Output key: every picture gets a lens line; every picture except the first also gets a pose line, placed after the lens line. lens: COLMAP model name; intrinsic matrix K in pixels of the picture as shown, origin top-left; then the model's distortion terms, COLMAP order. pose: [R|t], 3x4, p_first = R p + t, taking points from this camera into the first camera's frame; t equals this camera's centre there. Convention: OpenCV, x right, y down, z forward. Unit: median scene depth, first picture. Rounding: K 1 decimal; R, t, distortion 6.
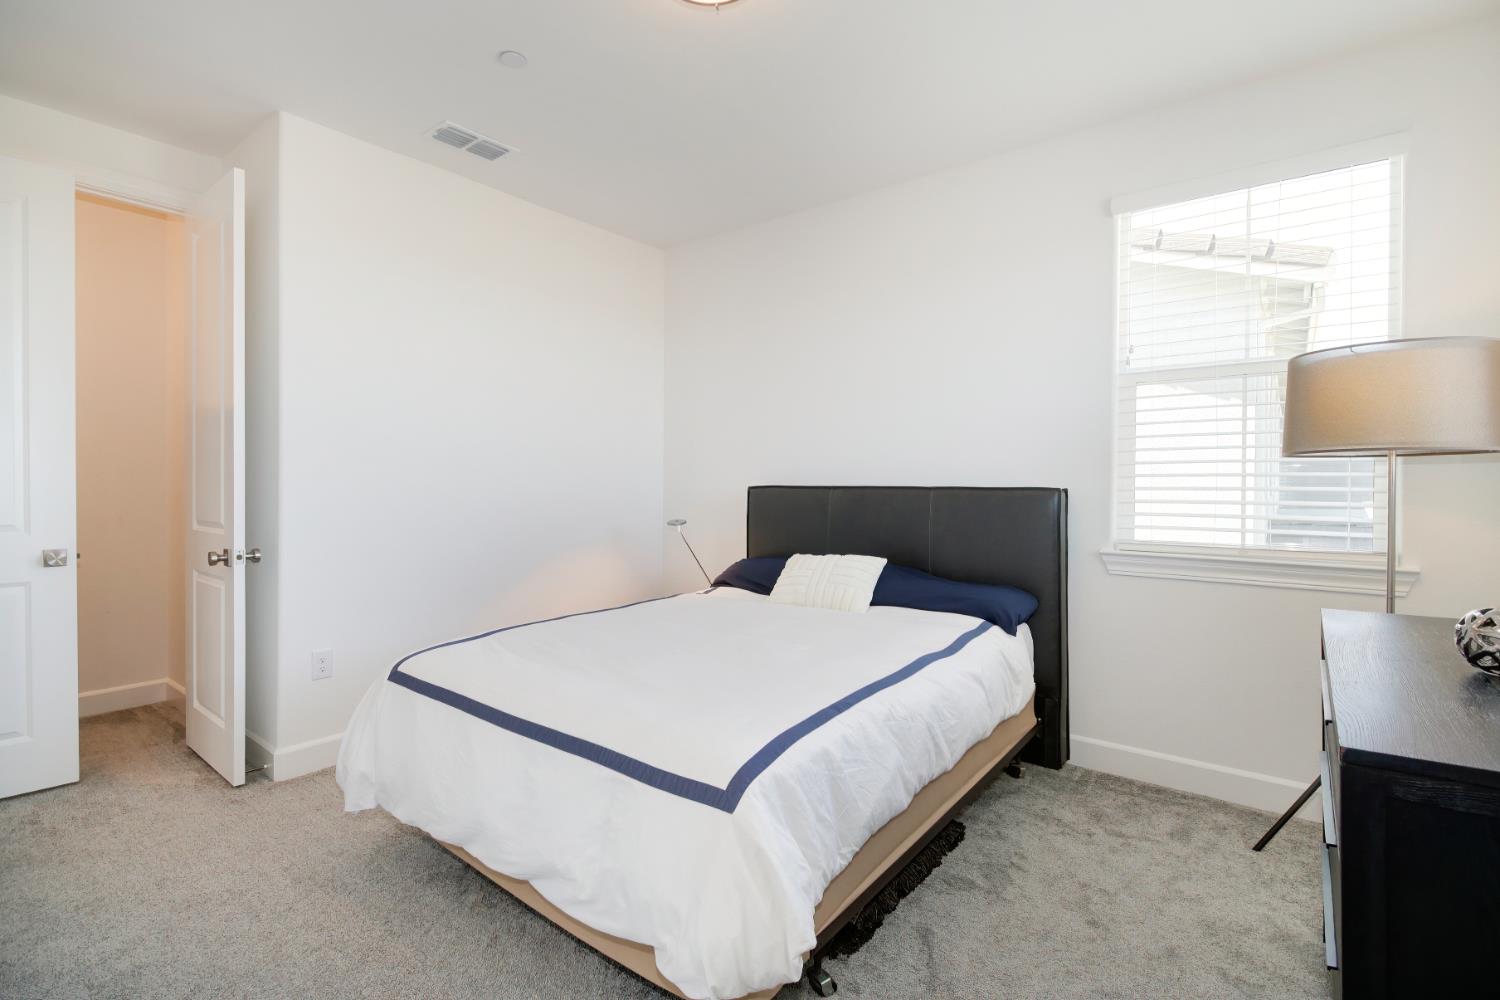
lens RADIAL K [[709.7, 0, 752.6], [0, 709.7, 489.0], [0, 0, 1]] dist [-0.000234, -0.009412]
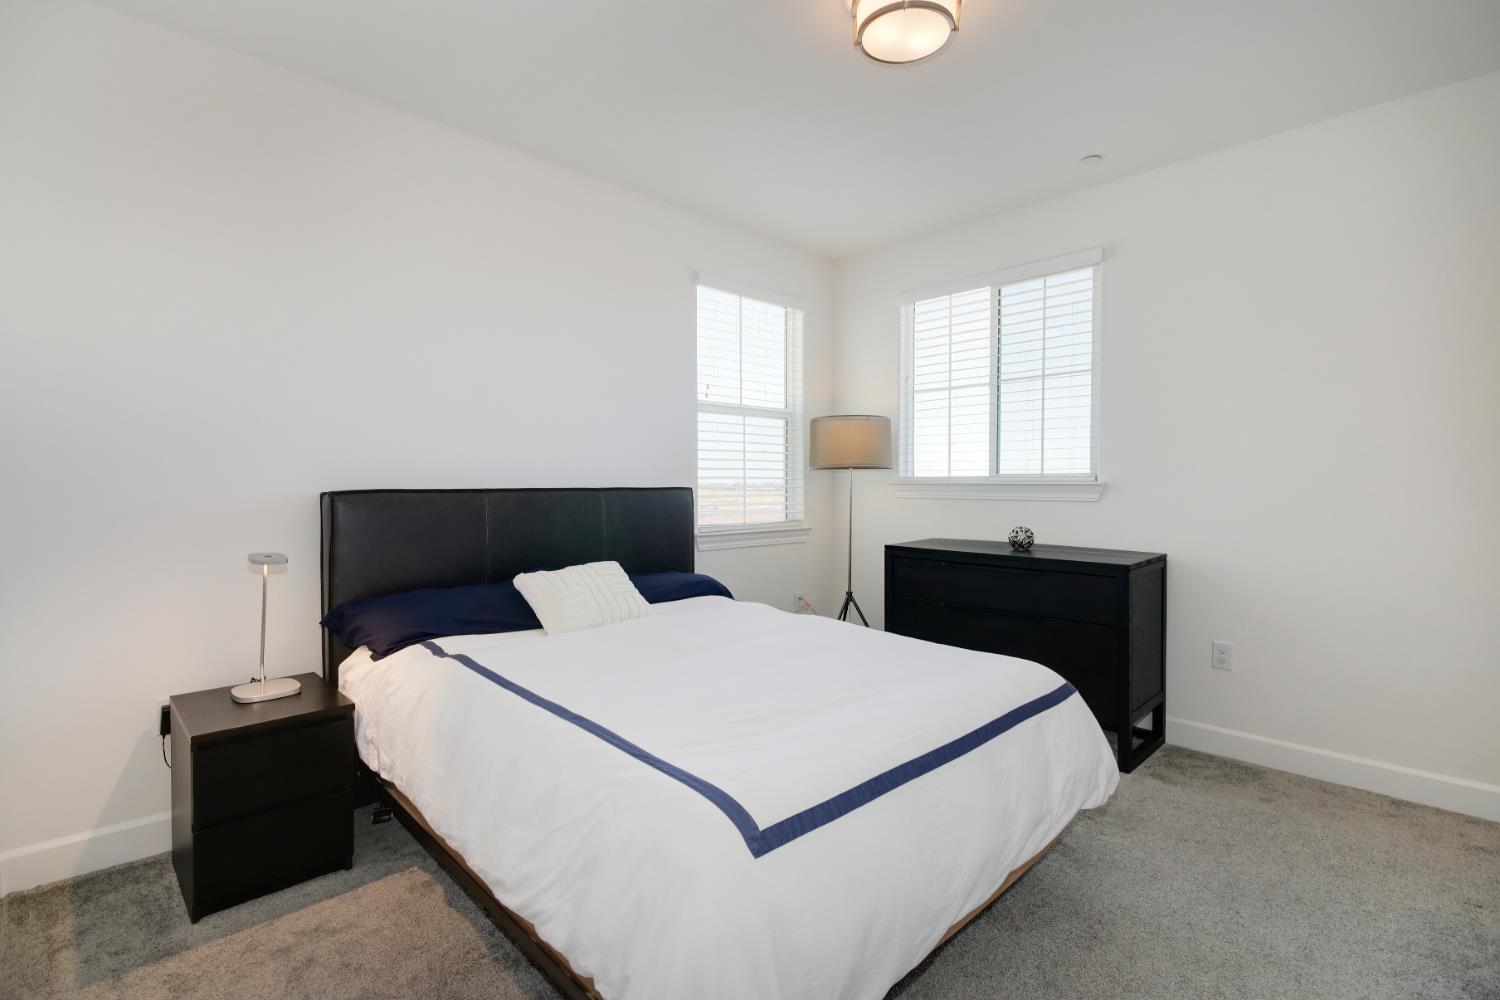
lens RADIAL K [[709.7, 0, 751.5], [0, 709.7, 492.4], [0, 0, 1]] dist [-0.000234, -0.009412]
pose [[0.121659, -0.015508, 0.992451, -0.808738], [0.014160, 0.999803, 0.013887, -0.008761], [-0.992471, 0.012364, 0.121855, 0.729899]]
